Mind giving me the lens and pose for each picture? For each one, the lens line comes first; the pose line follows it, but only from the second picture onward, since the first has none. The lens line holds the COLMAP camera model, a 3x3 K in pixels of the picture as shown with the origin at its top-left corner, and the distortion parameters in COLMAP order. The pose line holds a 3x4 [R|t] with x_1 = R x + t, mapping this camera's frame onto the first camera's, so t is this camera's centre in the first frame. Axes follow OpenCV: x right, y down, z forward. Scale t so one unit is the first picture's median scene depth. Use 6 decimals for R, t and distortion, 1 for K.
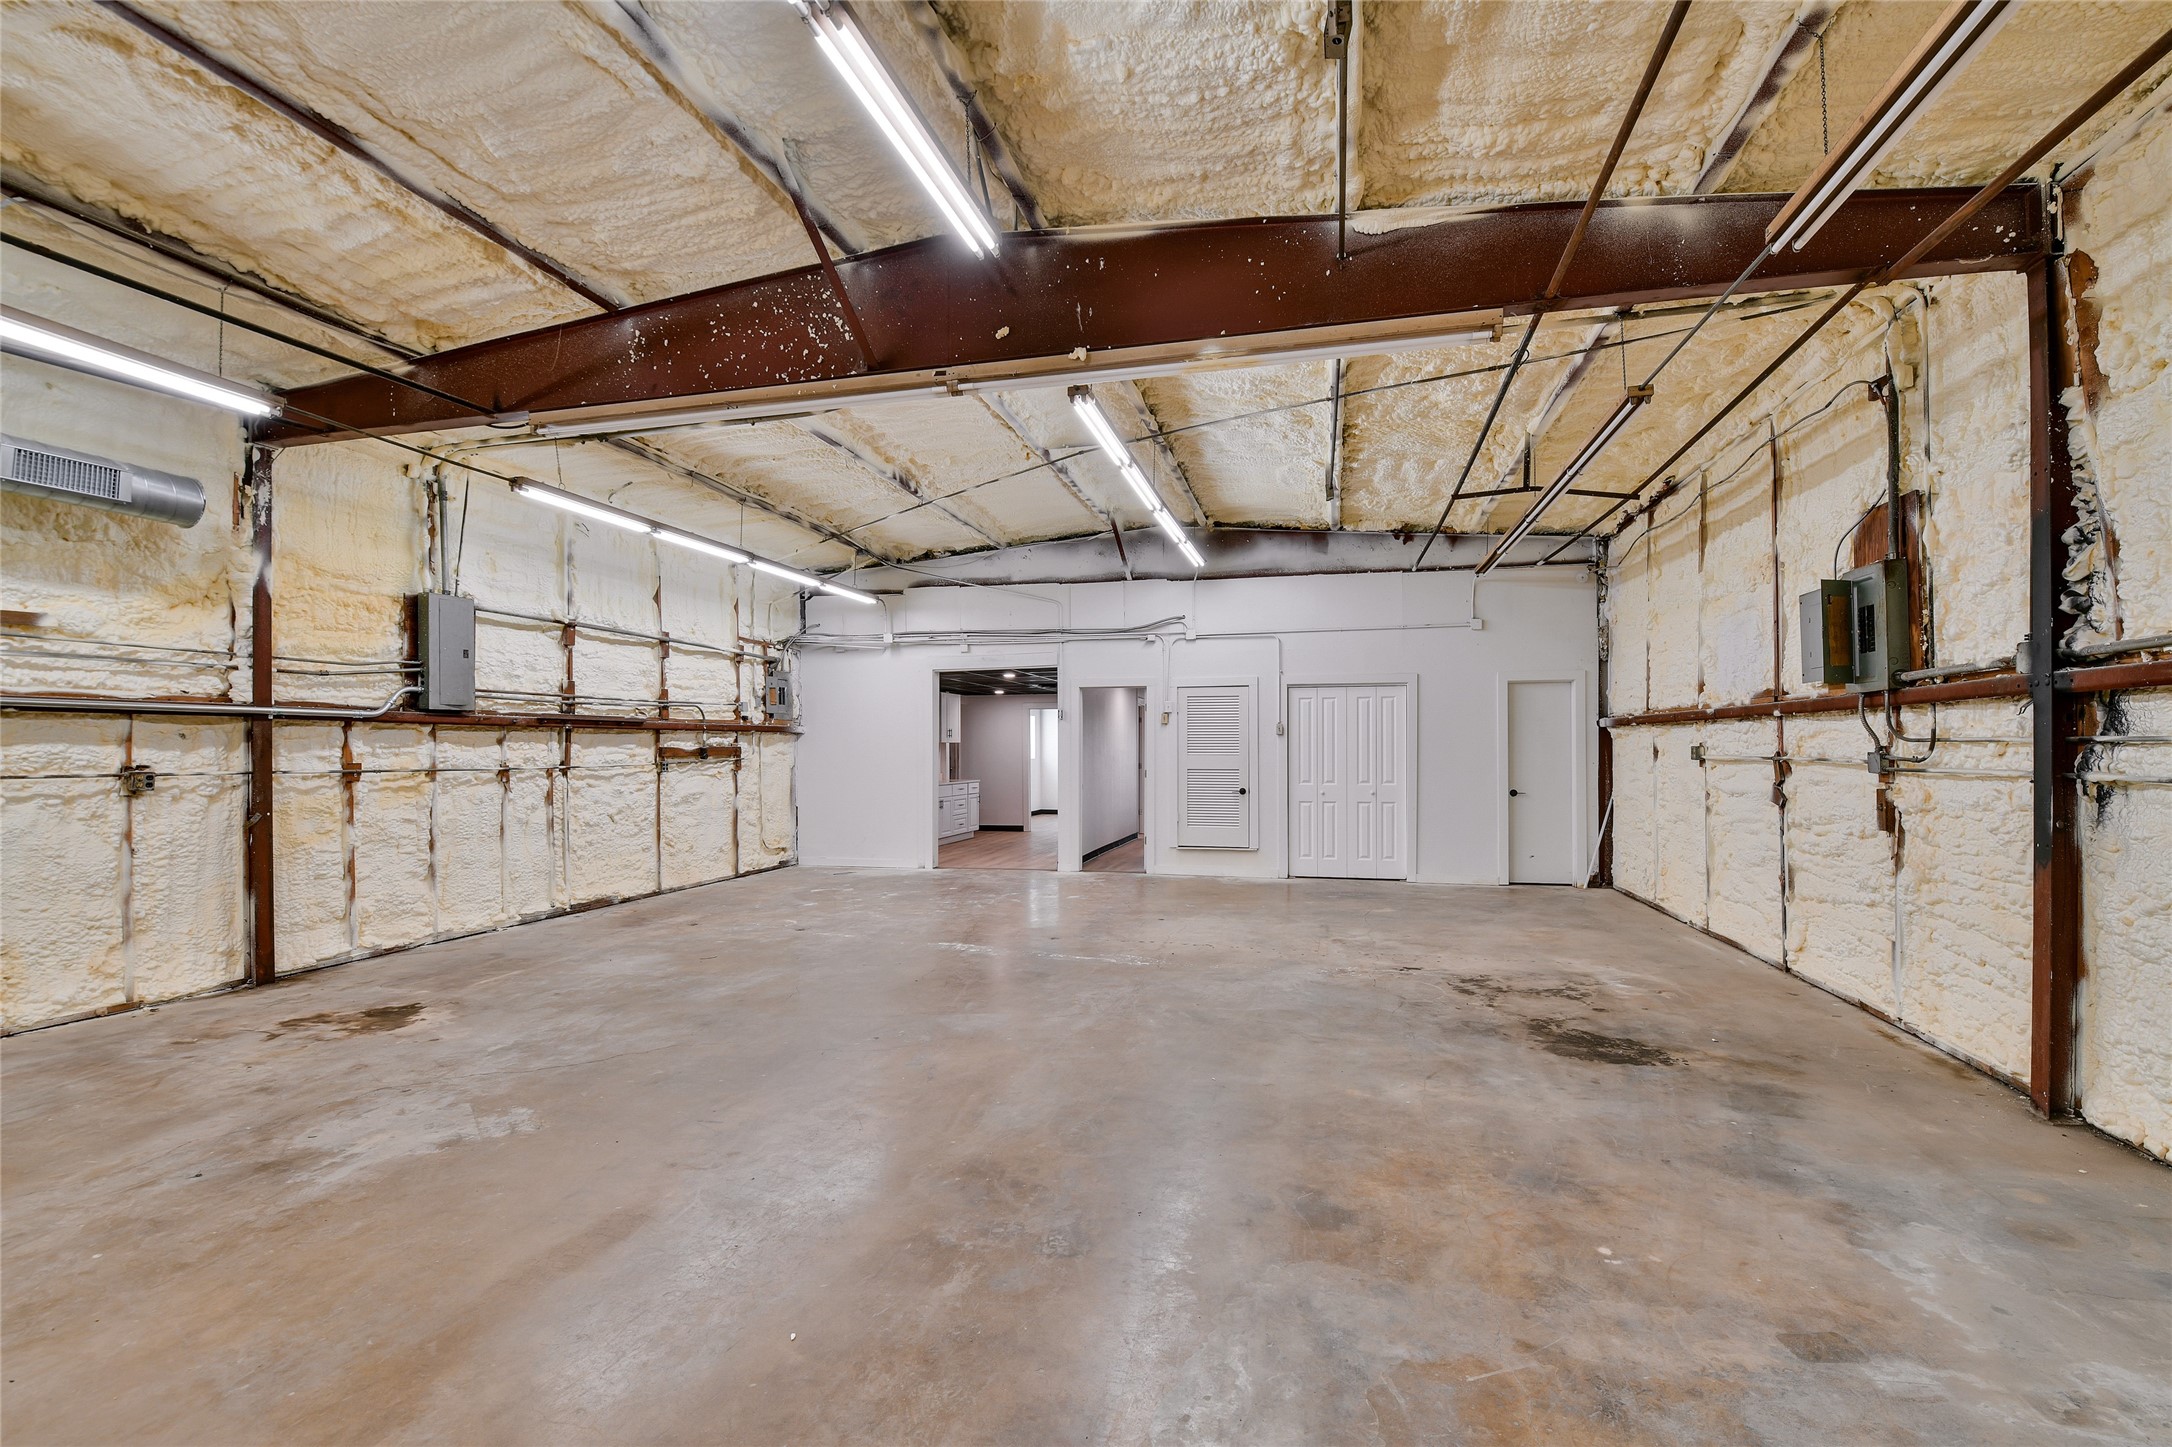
lens RADIAL K [[951.5, 0, 1098.0], [0, 951.5, 735.7], [0, 0, 1]] dist [-0.000240, -0.010350]
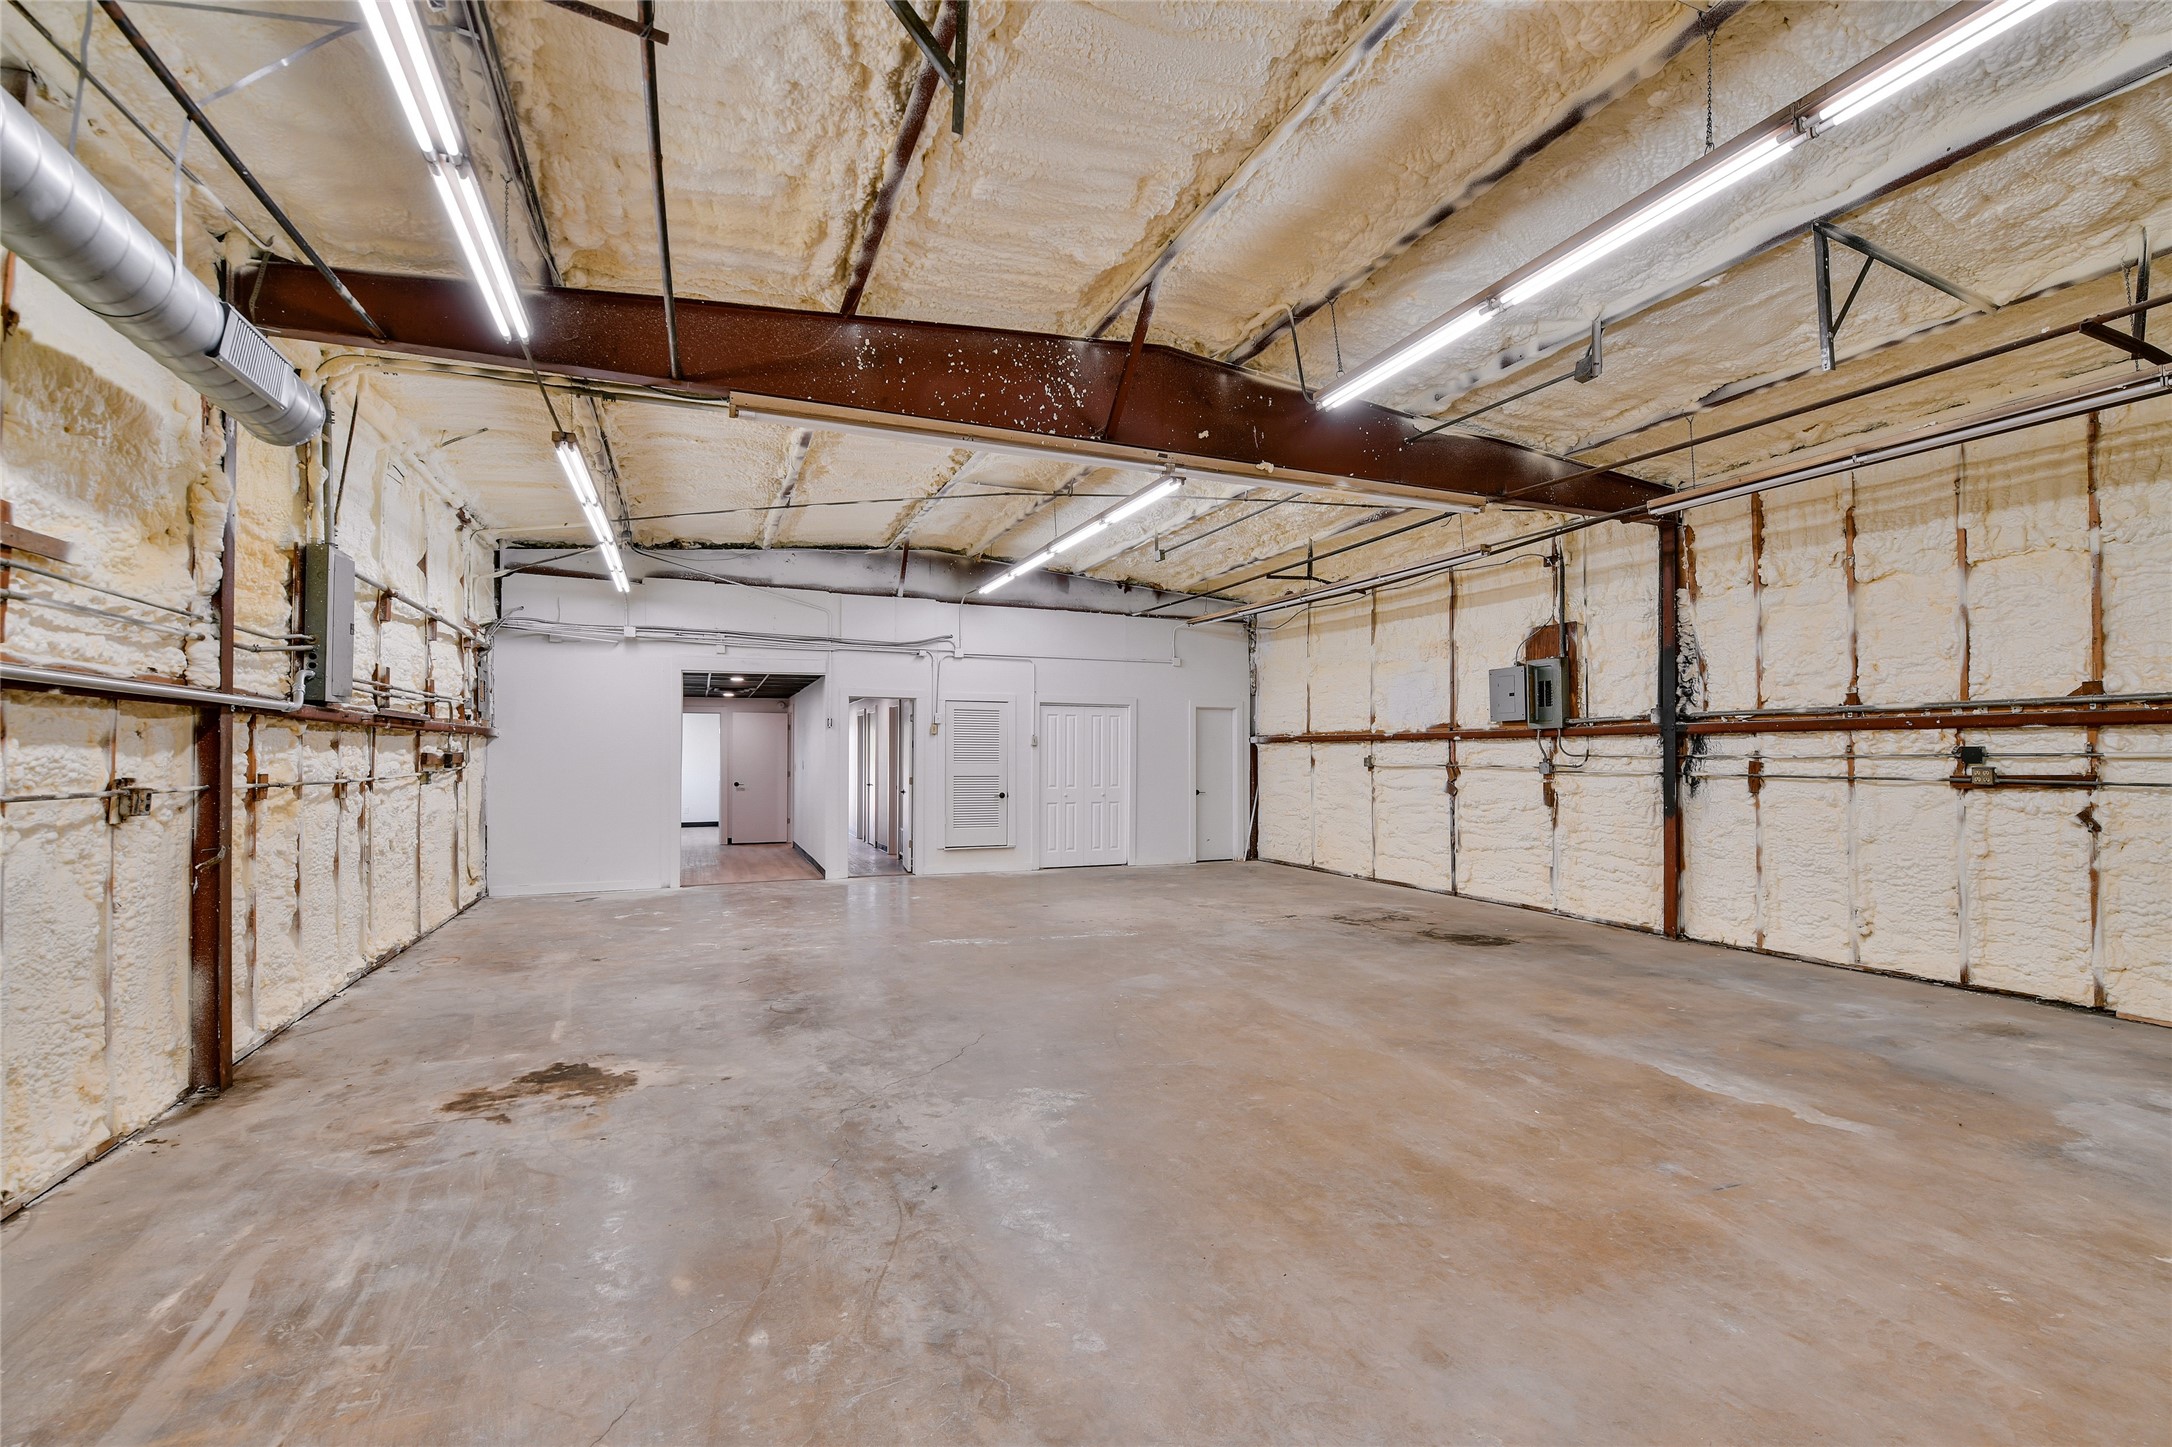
lens RADIAL K [[952.8, 0, 1101.3], [0, 952.8, 728.3], [0, 0, 1]] dist [0.001105, -0.010626]
pose [[0.800249, 0.022332, 0.599252, -0.752411], [-0.012807, 0.999715, -0.020153, 0.000576], [-0.599531, 0.008453, 0.800307, 0.043789]]
